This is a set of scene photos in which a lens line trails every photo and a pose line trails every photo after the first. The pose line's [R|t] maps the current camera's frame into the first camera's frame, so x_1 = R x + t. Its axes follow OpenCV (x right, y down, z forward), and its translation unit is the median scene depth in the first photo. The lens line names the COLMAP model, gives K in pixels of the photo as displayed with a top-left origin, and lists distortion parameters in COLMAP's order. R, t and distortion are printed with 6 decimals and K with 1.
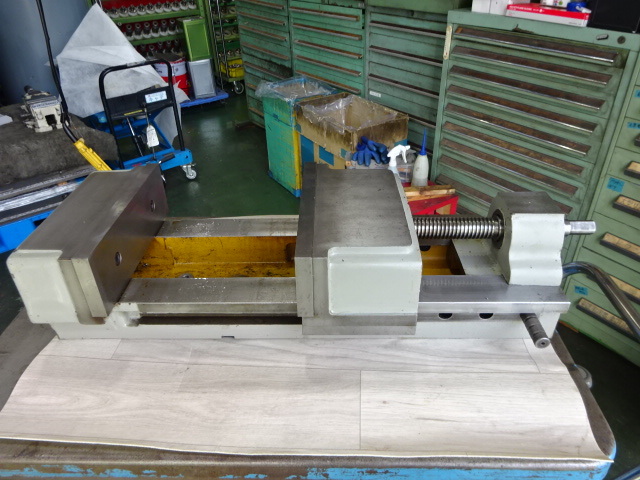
lens RADIAL K [[466.5, 0, 319.3], [0, 466.5, 239.5], [0, 0, 1]] dist [-0.001868, -0.008928]
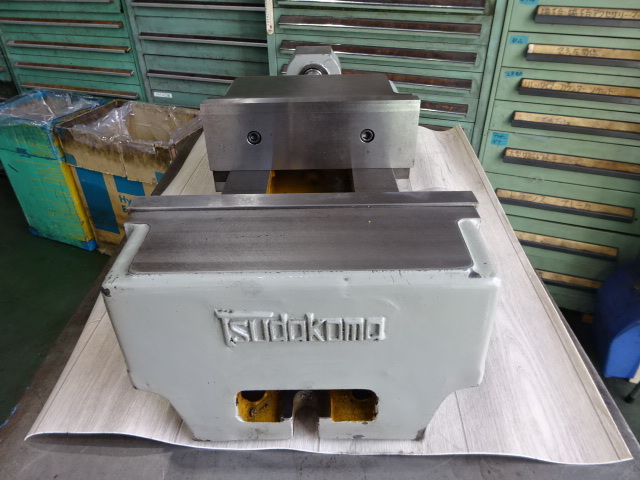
lens RADIAL K [[466.5, 0, 319.3], [0, 466.5, 239.5], [0, 0, 1]] dist [-0.001868, -0.008928]
pose [[0.817660, -0.311937, 0.483868, -0.120070], [0.307776, 0.947144, 0.090507, -0.073570], [-0.486525, 0.074920, 0.870448, 0.214628]]
